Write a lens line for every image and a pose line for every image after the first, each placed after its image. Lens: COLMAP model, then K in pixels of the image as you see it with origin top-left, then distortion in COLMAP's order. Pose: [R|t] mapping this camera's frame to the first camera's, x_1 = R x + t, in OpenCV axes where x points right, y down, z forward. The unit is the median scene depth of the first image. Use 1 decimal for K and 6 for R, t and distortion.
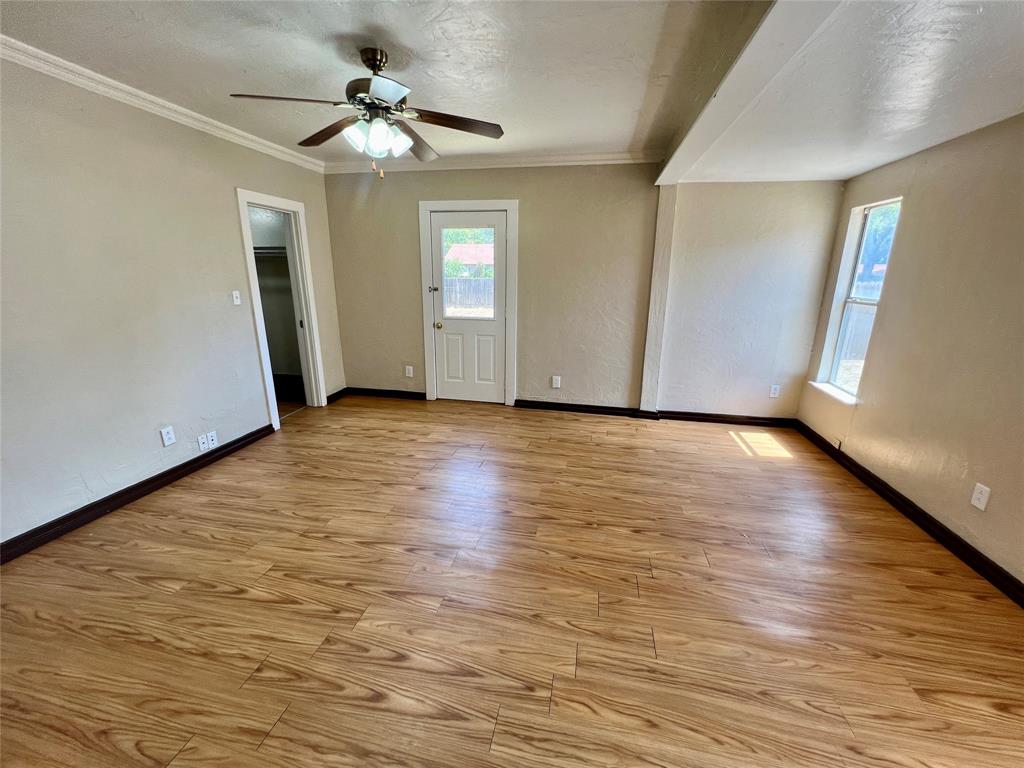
lens RADIAL K [[413.3, 0, 510.6], [0, 413.3, 382.6], [0, 0, 1]] dist [-0.001732, 0.000233]
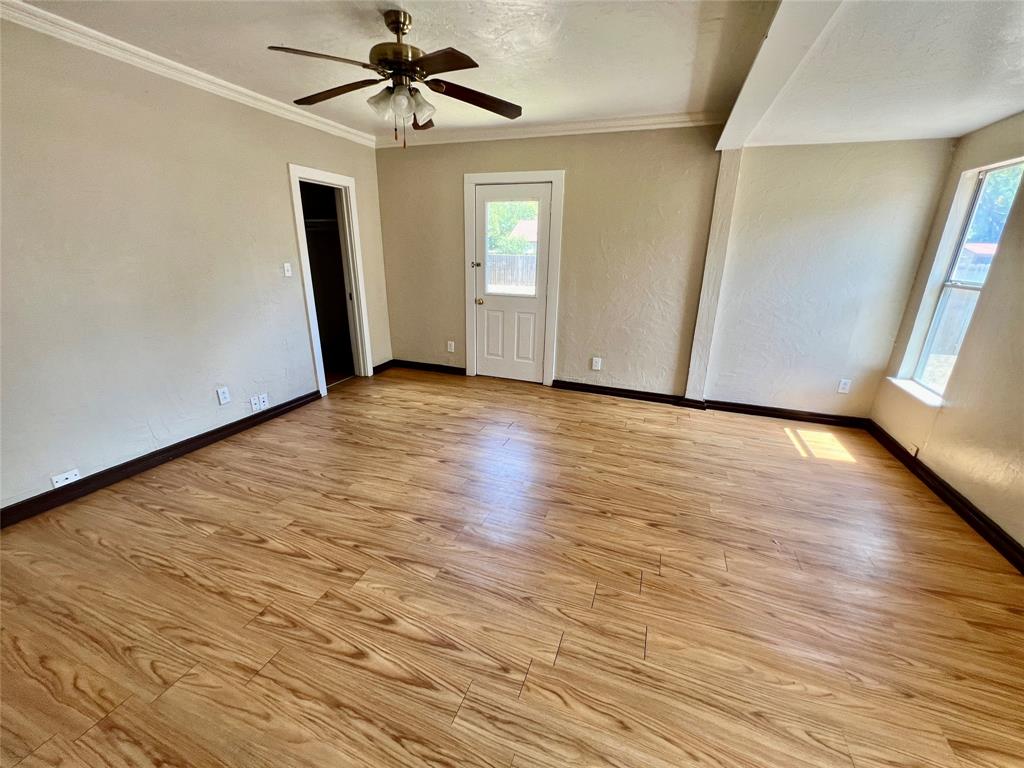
lens RADIAL K [[413.3, 0, 510.6], [0, 413.3, 382.6], [0, 0, 1]] dist [-0.001732, 0.000233]
pose [[0.987734, 0.054789, -0.146215, 0.108238], [-0.047458, 0.997457, 0.053166, 0.000444], [0.148756, -0.045575, 0.987823, 0.035124]]
